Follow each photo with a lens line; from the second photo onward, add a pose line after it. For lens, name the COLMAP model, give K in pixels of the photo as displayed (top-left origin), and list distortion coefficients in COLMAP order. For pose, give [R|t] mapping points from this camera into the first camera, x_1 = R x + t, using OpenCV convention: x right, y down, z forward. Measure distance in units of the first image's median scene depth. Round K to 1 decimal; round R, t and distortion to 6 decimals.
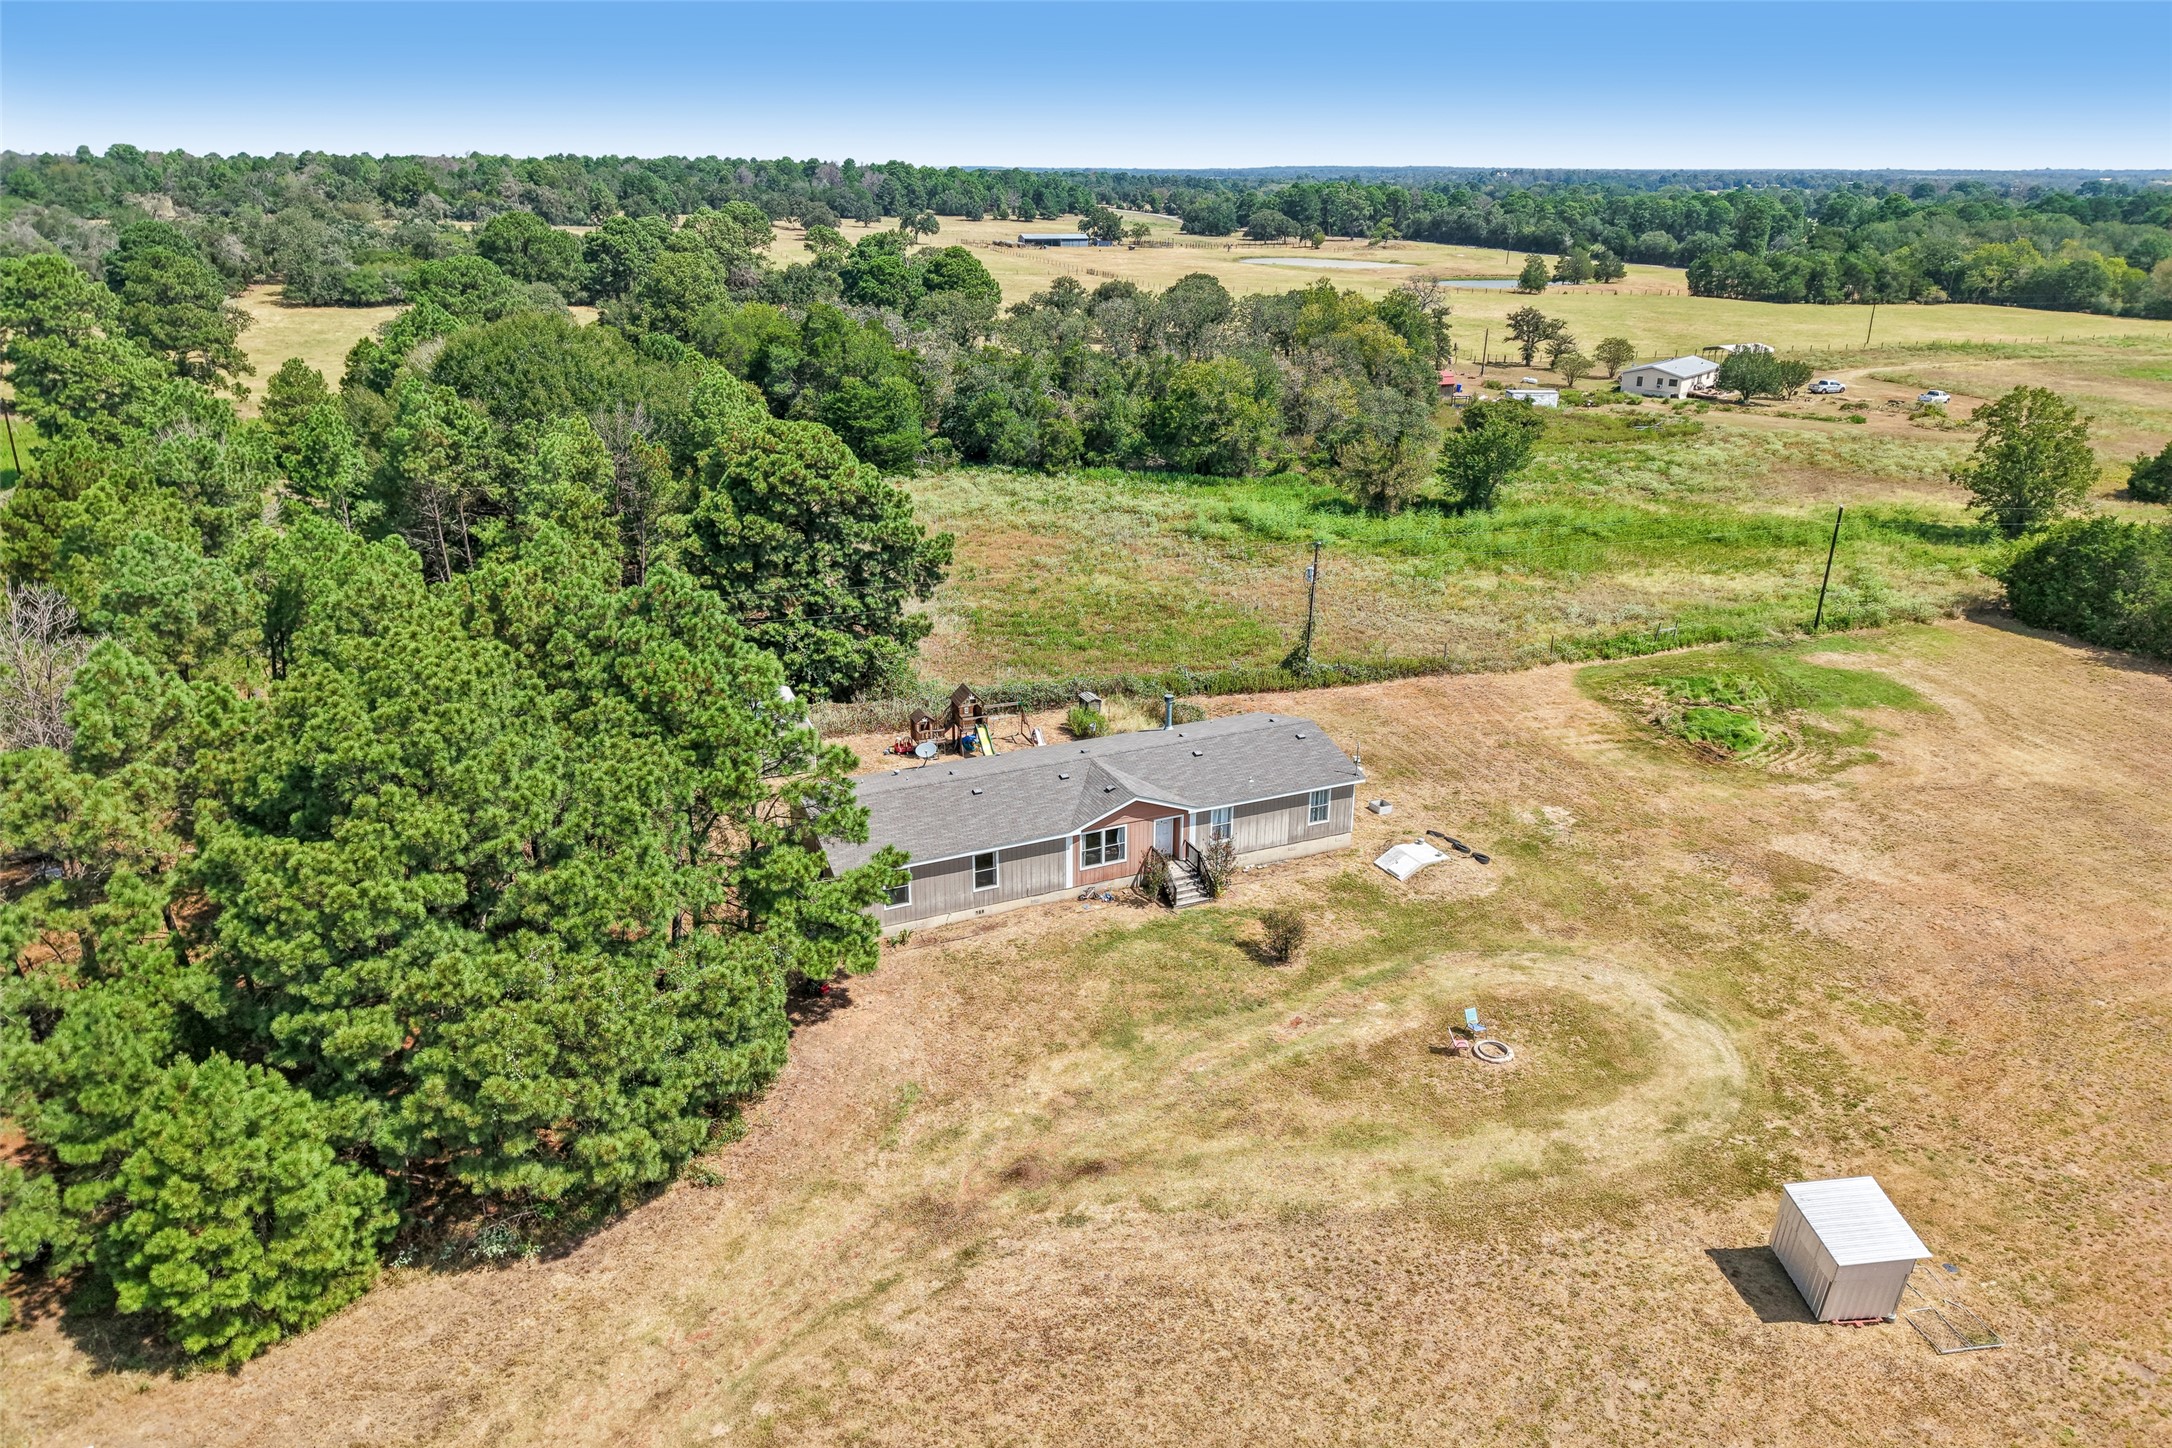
lens RADIAL K [[1453.0, 0, 1086.0], [0, 1453.0, 724.0], [0, 0, 1]] dist [0.084383, -0.150174]
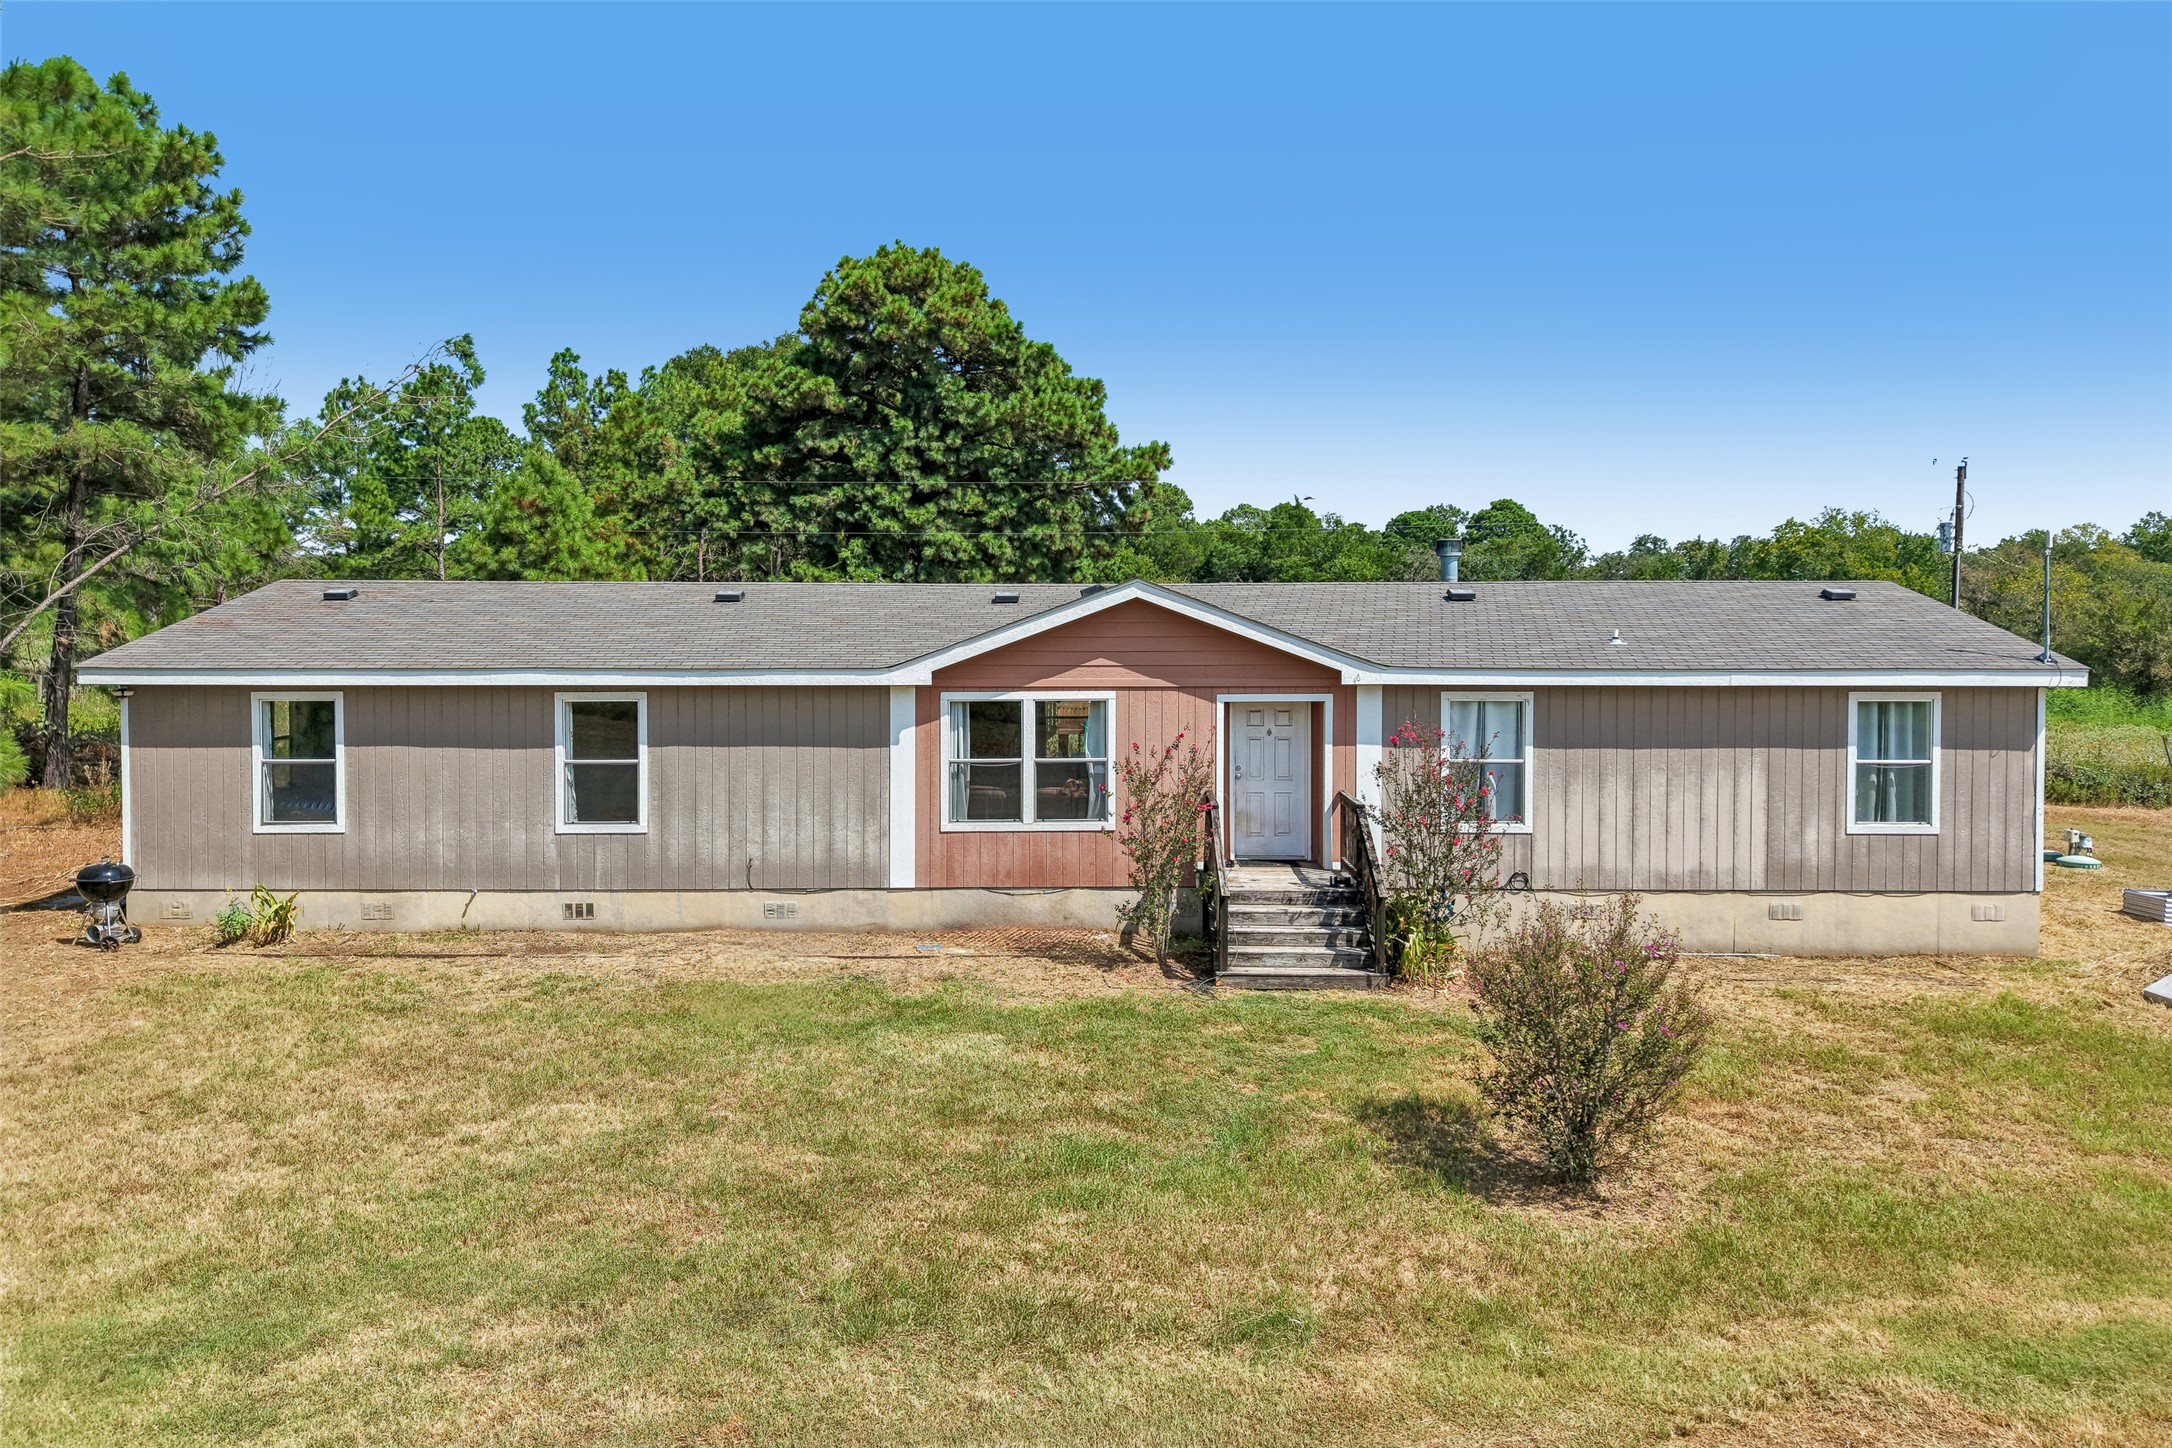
lens RADIAL K [[1453.0, 0, 1086.0], [0, 1453.0, 724.0], [0, 0, 1]] dist [0.084383, -0.150174]
pose [[0.912420, 0.029964, -0.408157, 0.142042], [-0.146199, 0.955373, -0.256686, 0.151131], [0.382251, 0.293878, 0.876082, 0.743936]]
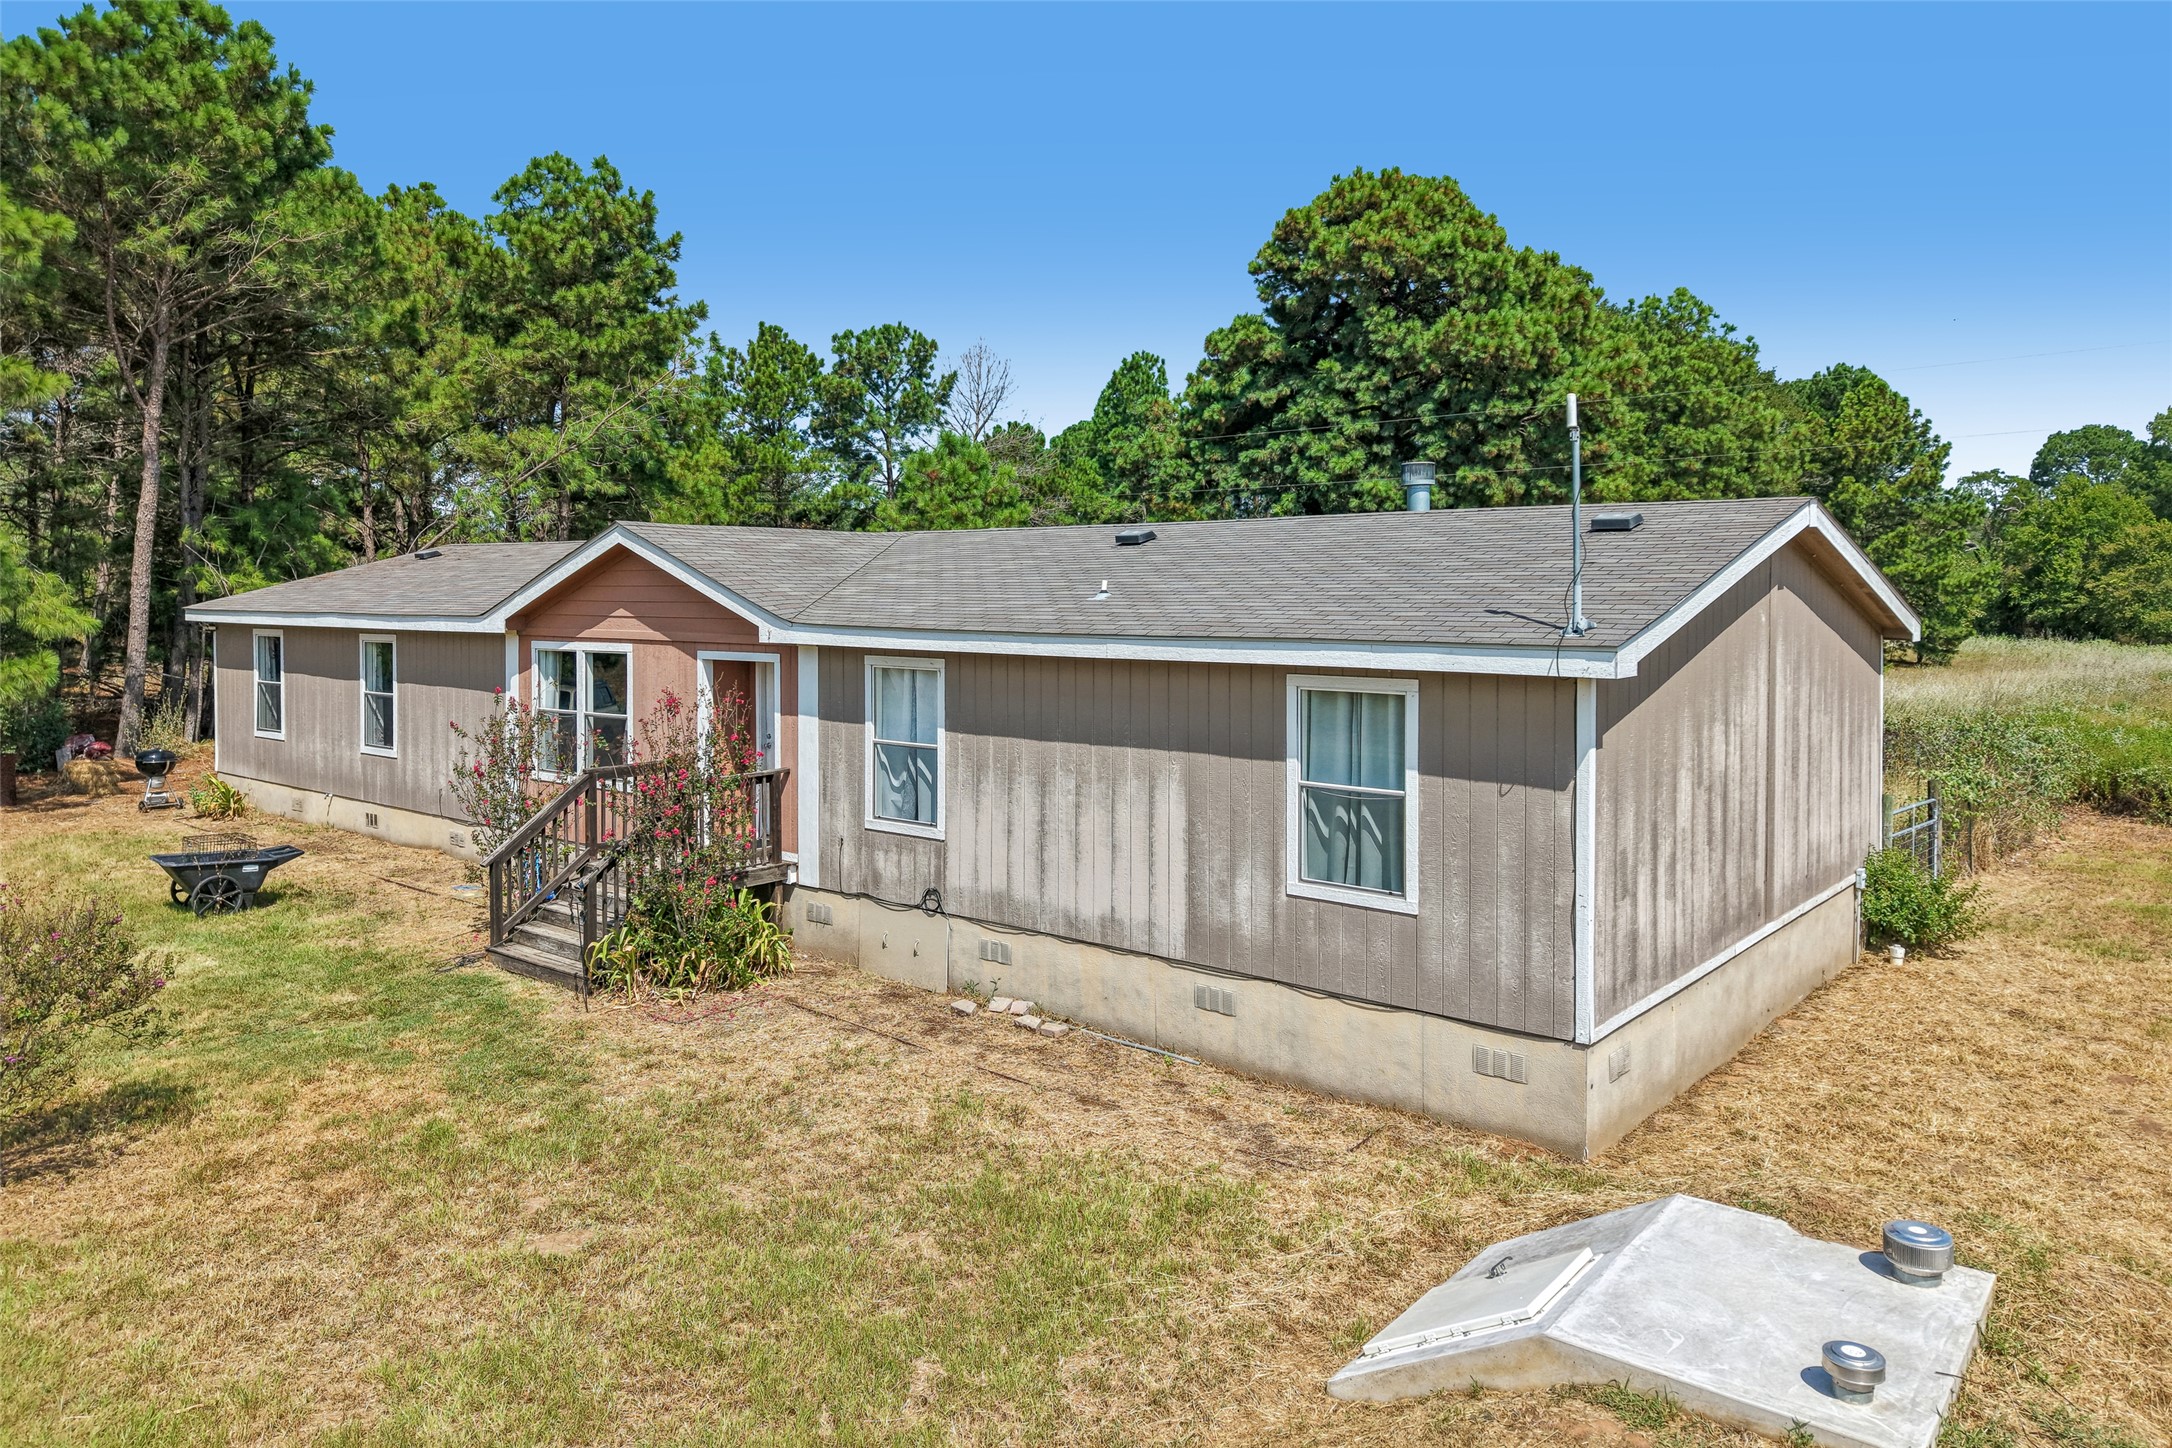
lens RADIAL K [[1453.0, 0, 1086.0], [0, 1453.0, 724.0], [0, 0, 1]] dist [0.084383, -0.150174]
pose [[0.445744, 0.083843, -0.891226, 0.313912], [-0.317427, 0.945711, -0.069792, 0.075303], [0.836990, 0.314009, 0.448158, 0.952914]]
